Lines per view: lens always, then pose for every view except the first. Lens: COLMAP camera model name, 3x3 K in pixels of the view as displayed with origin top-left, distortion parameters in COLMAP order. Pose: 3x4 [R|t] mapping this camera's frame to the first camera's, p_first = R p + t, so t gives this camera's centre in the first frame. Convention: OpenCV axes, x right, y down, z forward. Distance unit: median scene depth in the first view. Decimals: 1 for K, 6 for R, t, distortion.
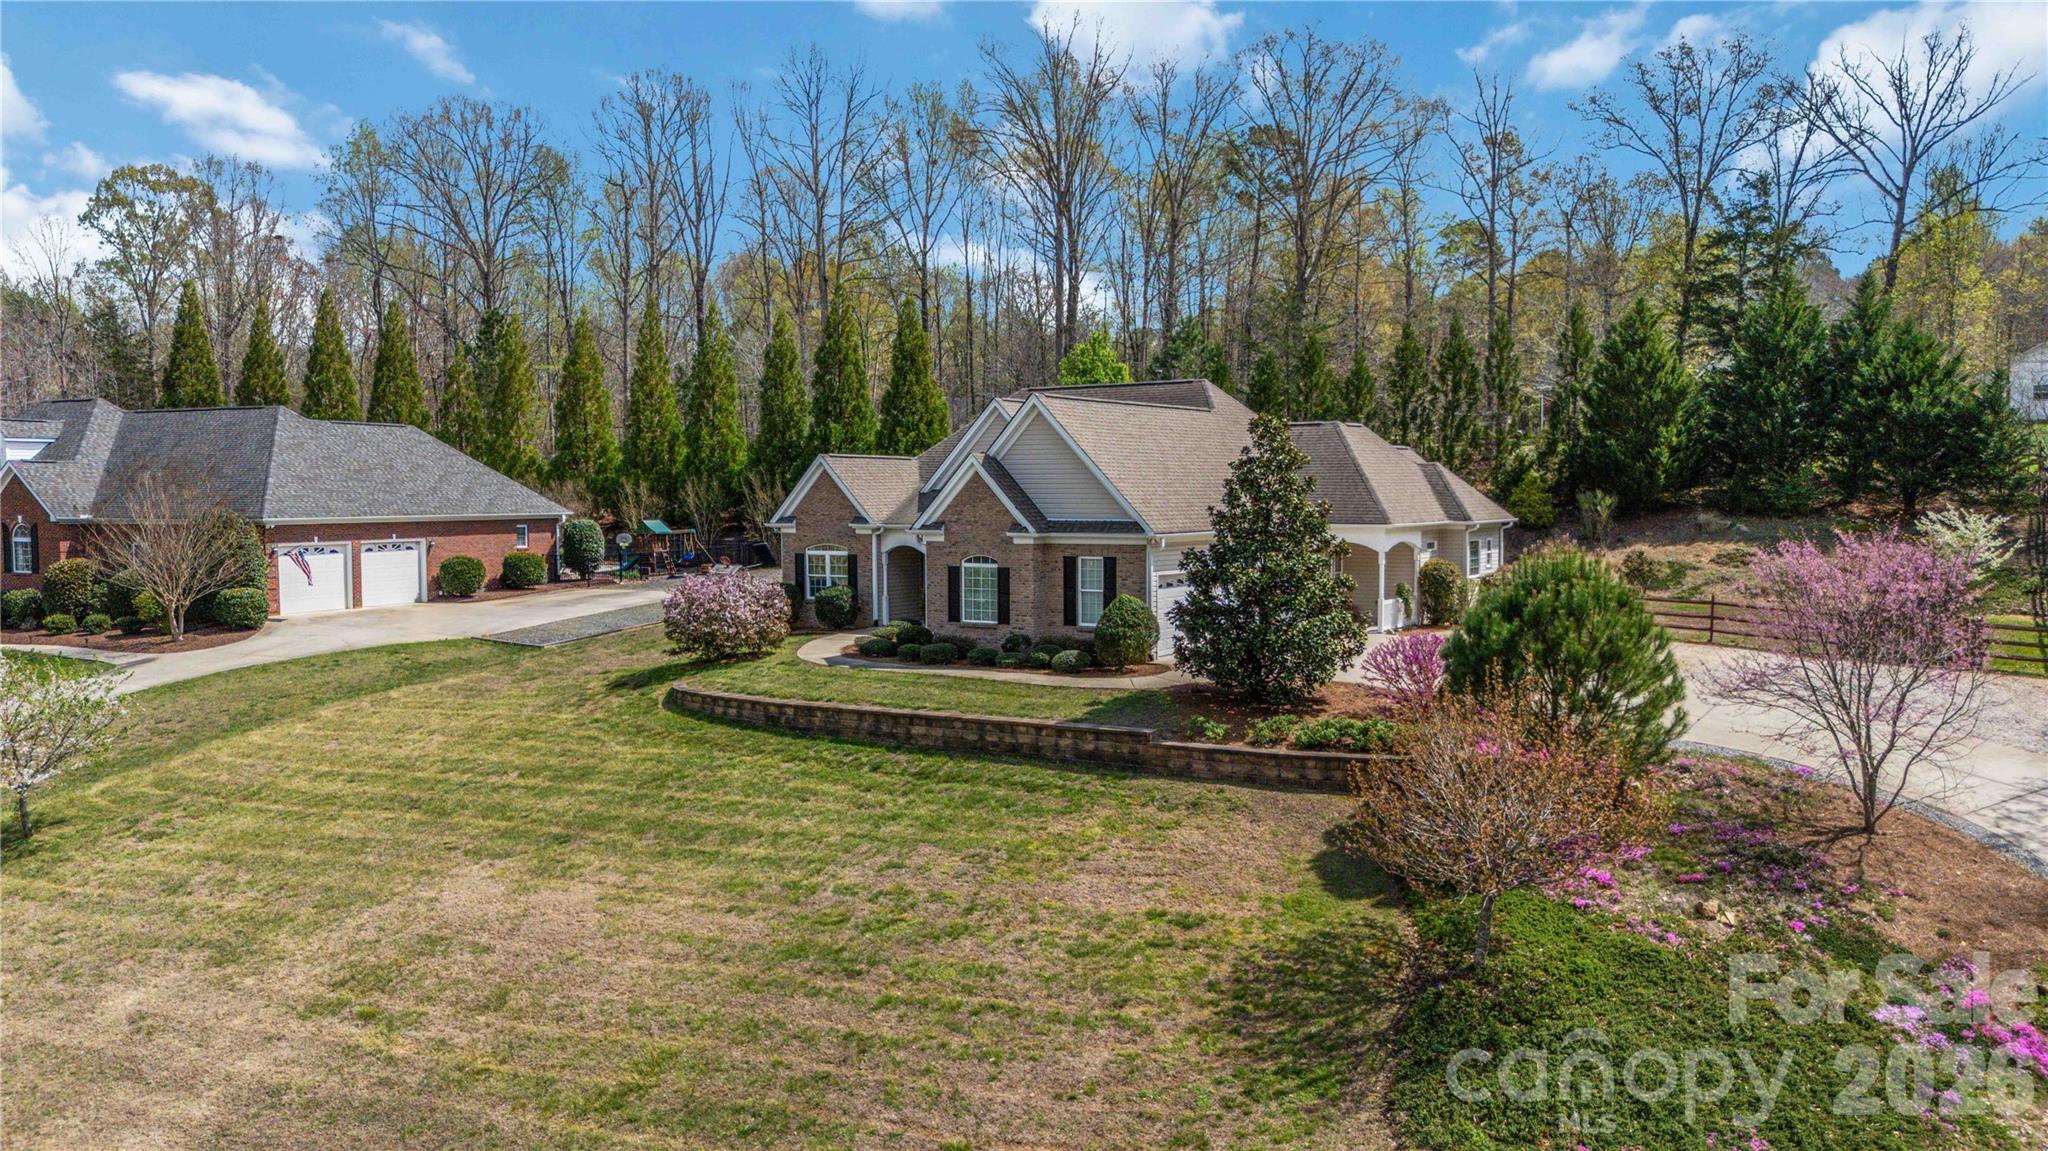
lens RADIAL K [[1510.7, 0, 1025.8], [0, 1510.7, 575.0], [0, 0, 1]] dist [0.073154, -0.075823]
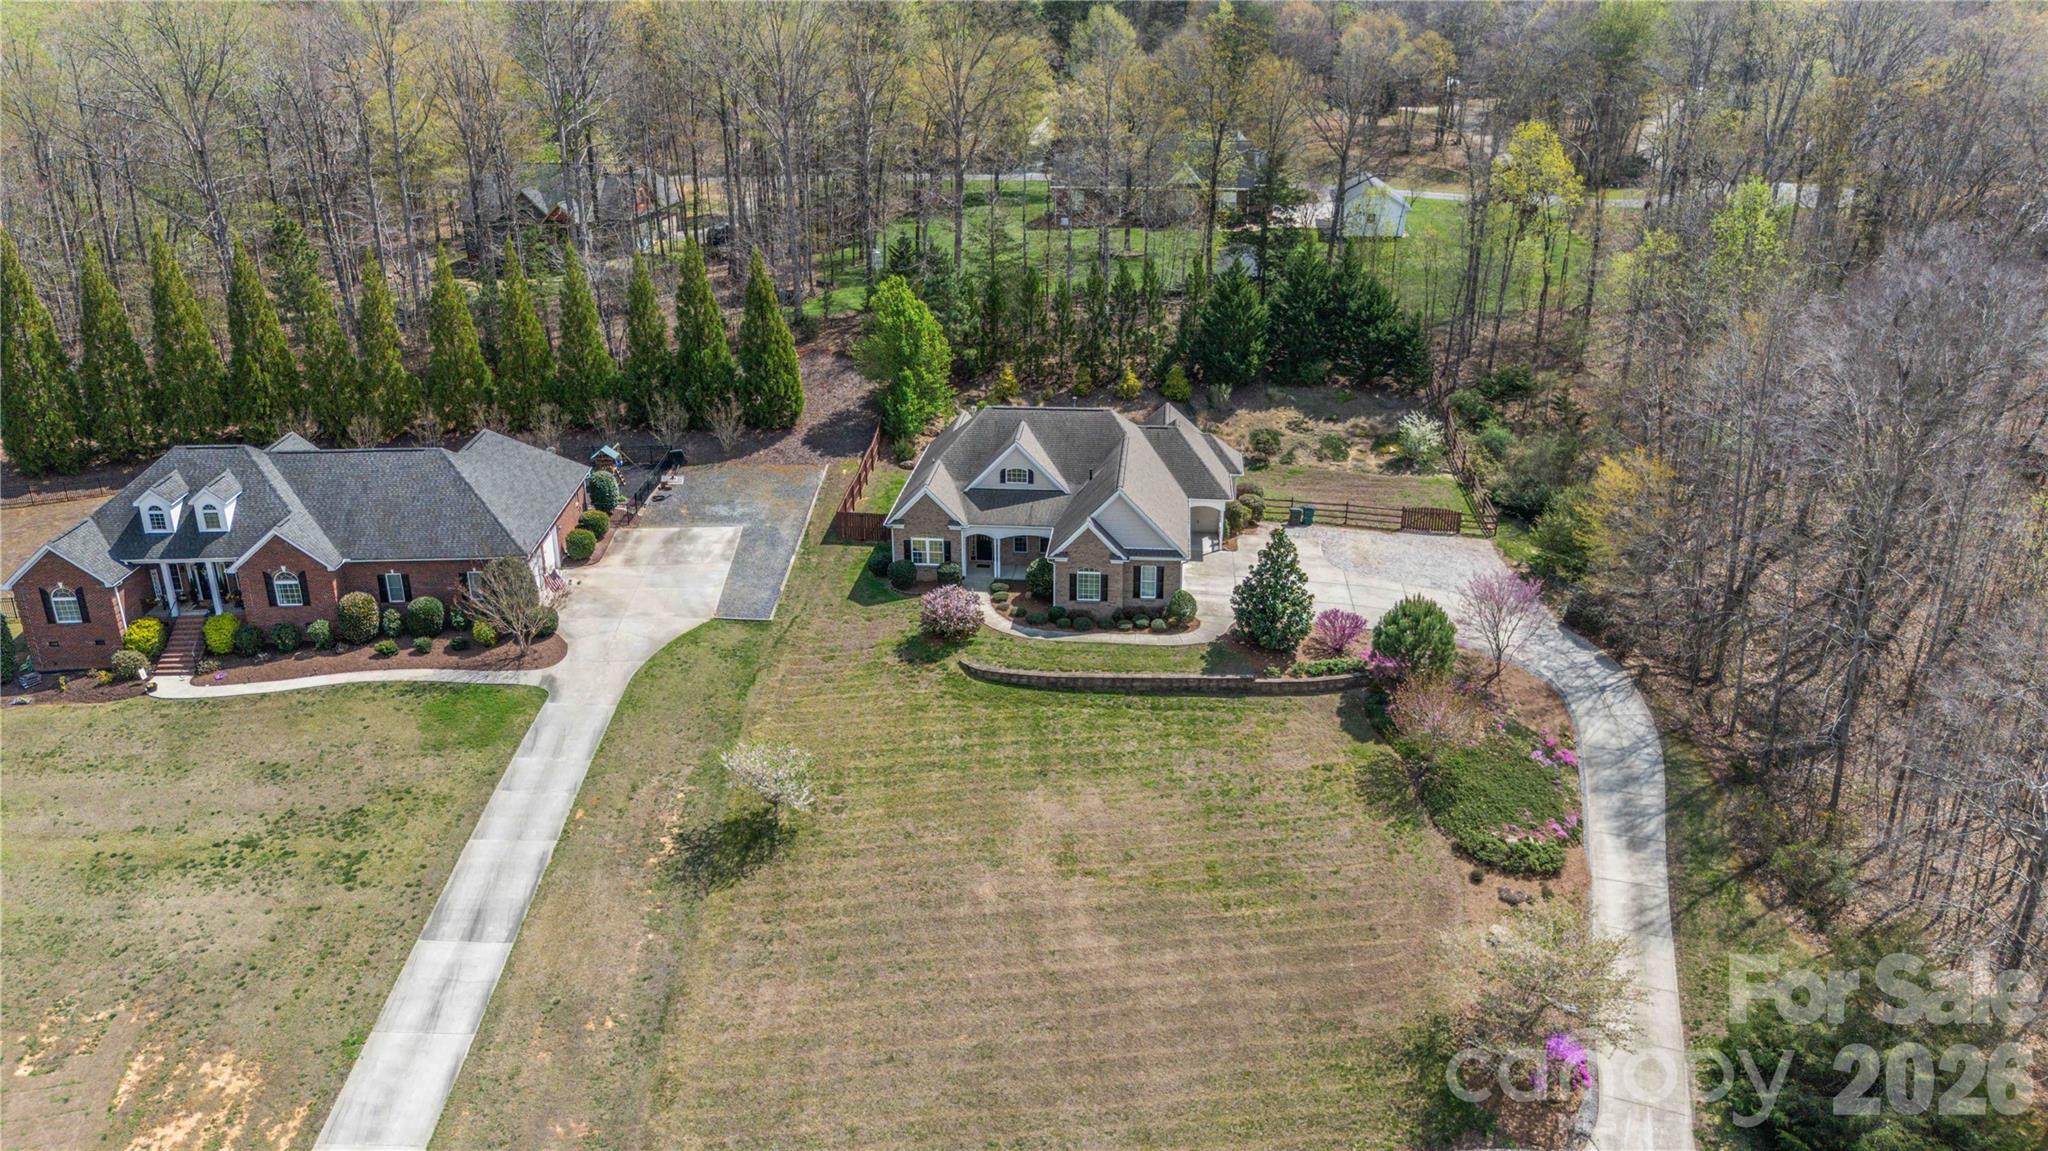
lens RADIAL K [[1510.7, 0, 1019.3], [0, 1510.7, 574.6], [0, 0, 1]] dist [0.073154, -0.075823]
pose [[0.883189, -0.167506, 0.438086, -0.784395], [0.027160, 0.950748, 0.308772, -0.495271], [-0.468231, -0.260806, 0.844239, -0.493483]]
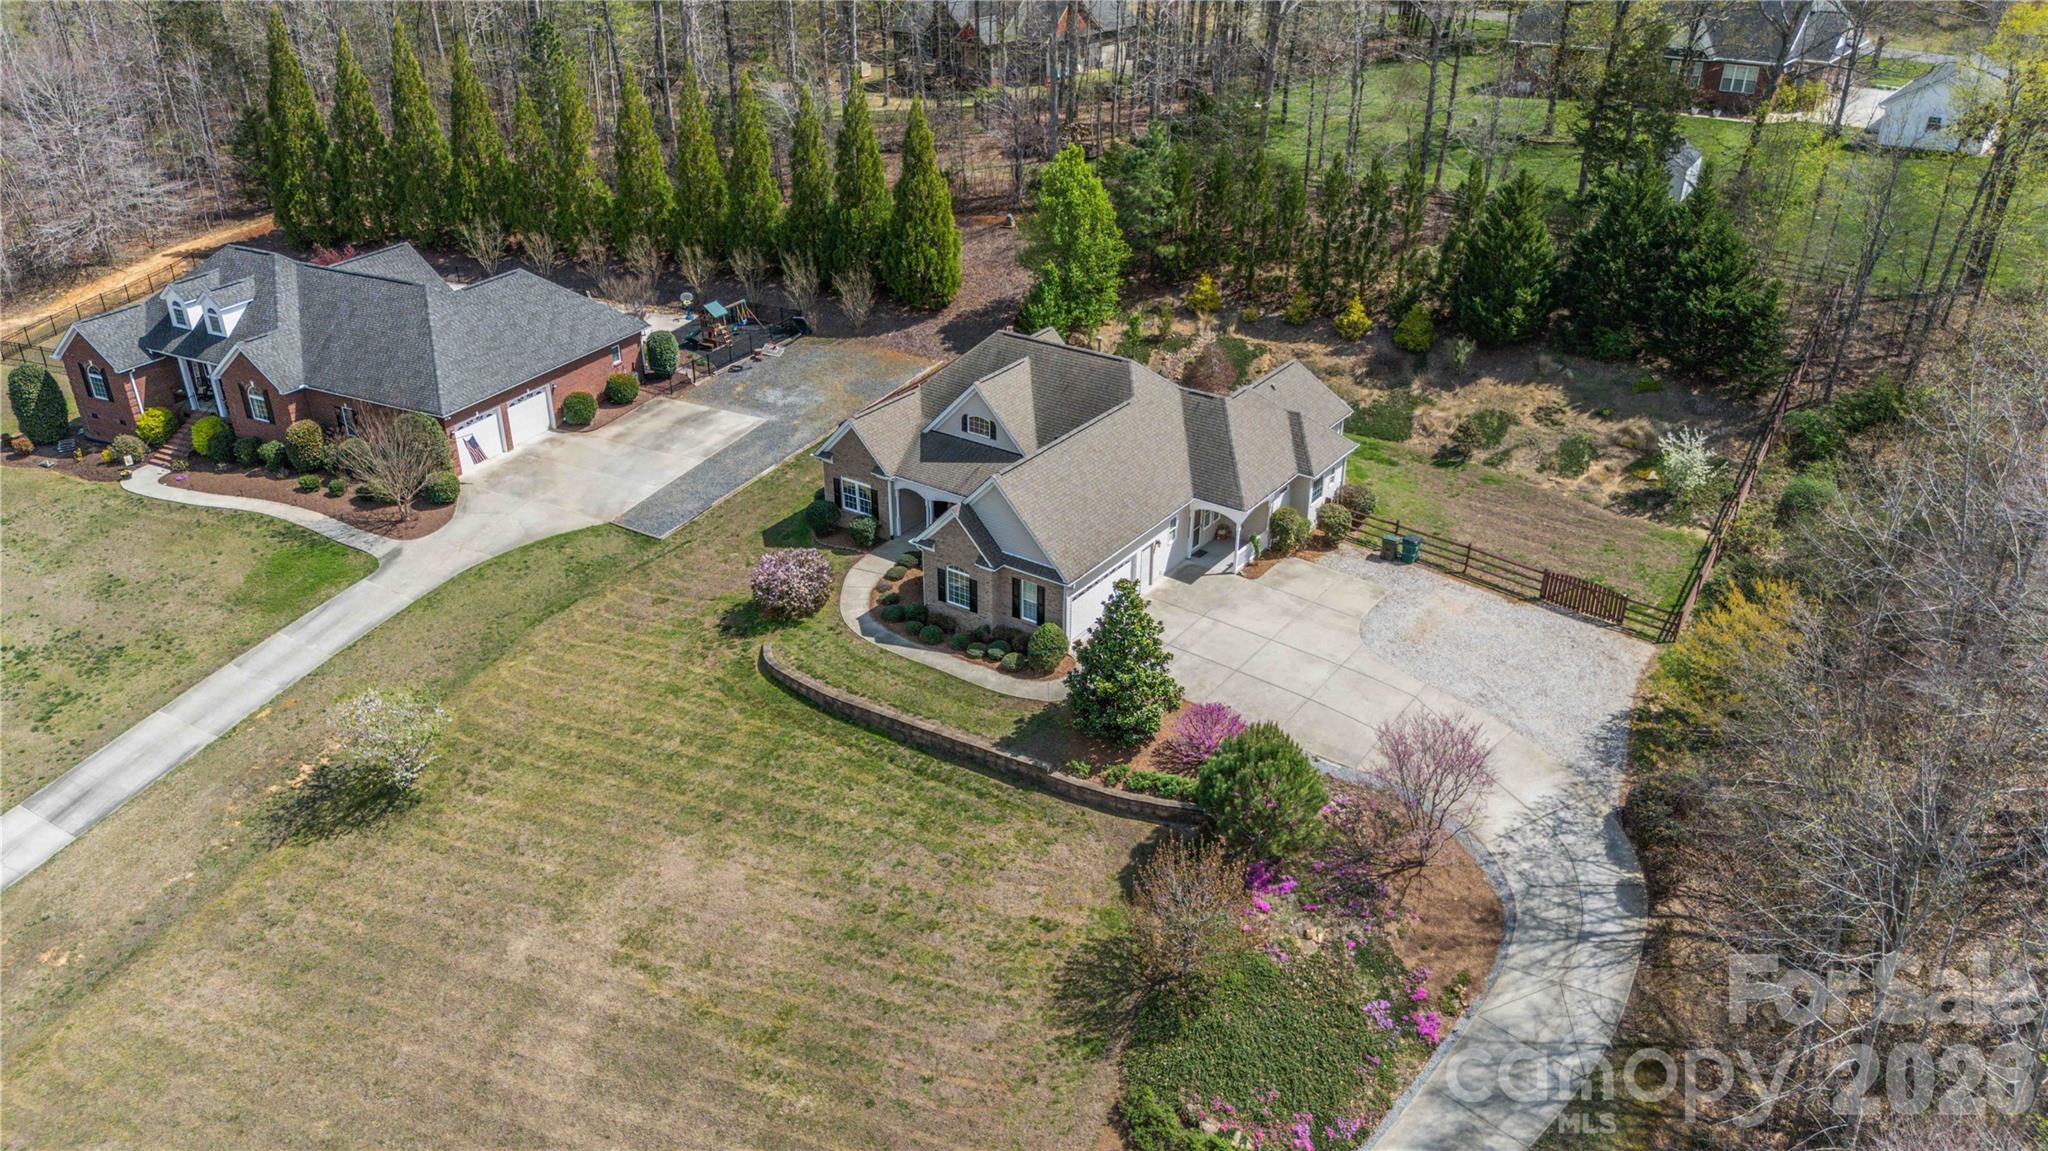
lens RADIAL K [[1510.7, 0, 1025.1], [0, 1510.7, 573.0], [0, 0, 1]] dist [0.073154, -0.075823]
pose [[0.999667, 0.017158, -0.019262, 0.053884], [-0.007760, 0.912163, 0.409754, -0.509889], [0.024601, -0.409468, 0.911993, -0.310225]]
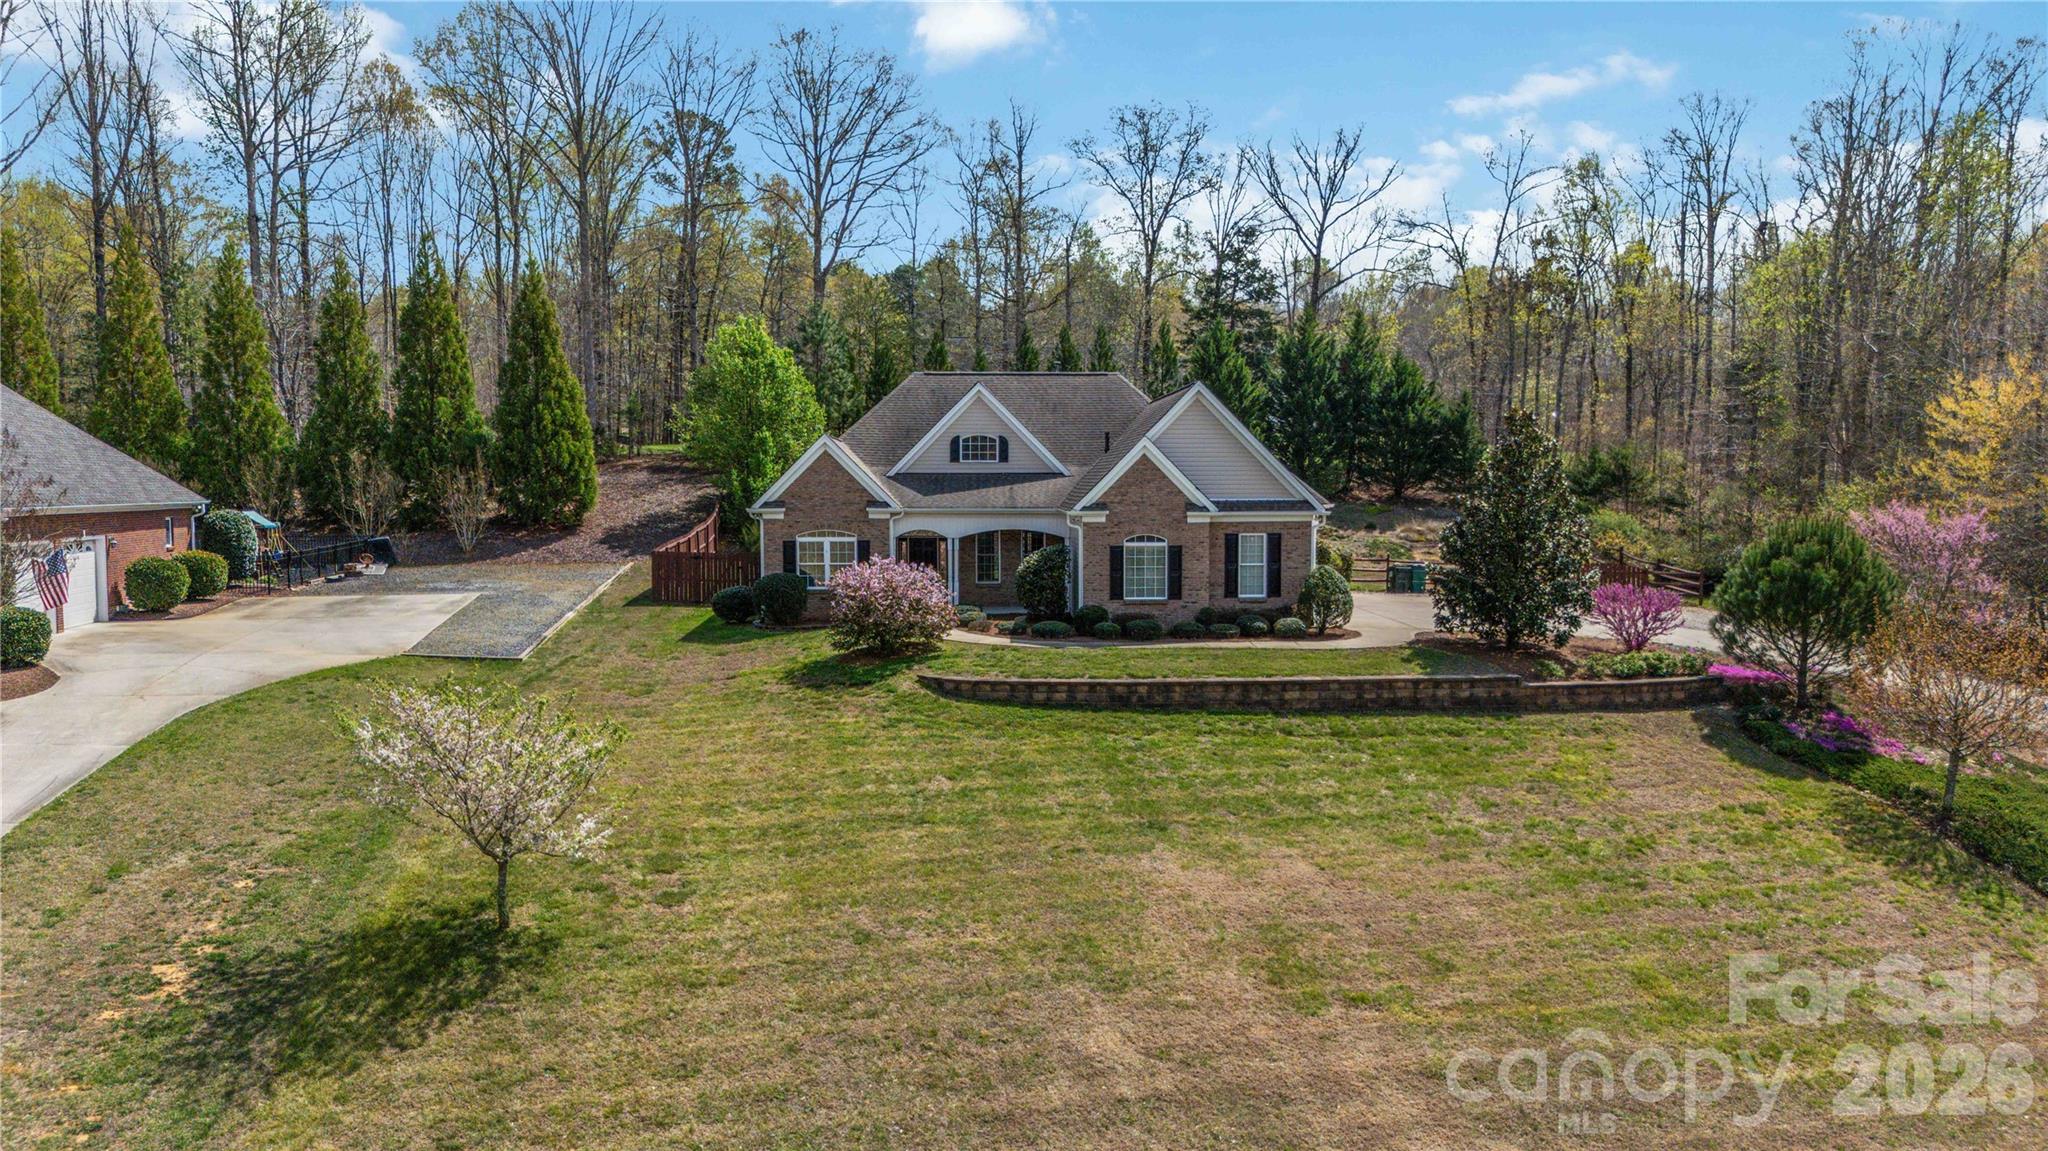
lens RADIAL K [[1510.7, 0, 1018.5], [0, 1510.7, 581.0], [0, 0, 1]] dist [0.073154, -0.075823]
pose [[0.810540, -0.035337, 0.584616, -0.577951], [0.030875, 0.999368, 0.017599, -0.001692], [-0.584868, 0.003785, 0.811119, 0.167112]]
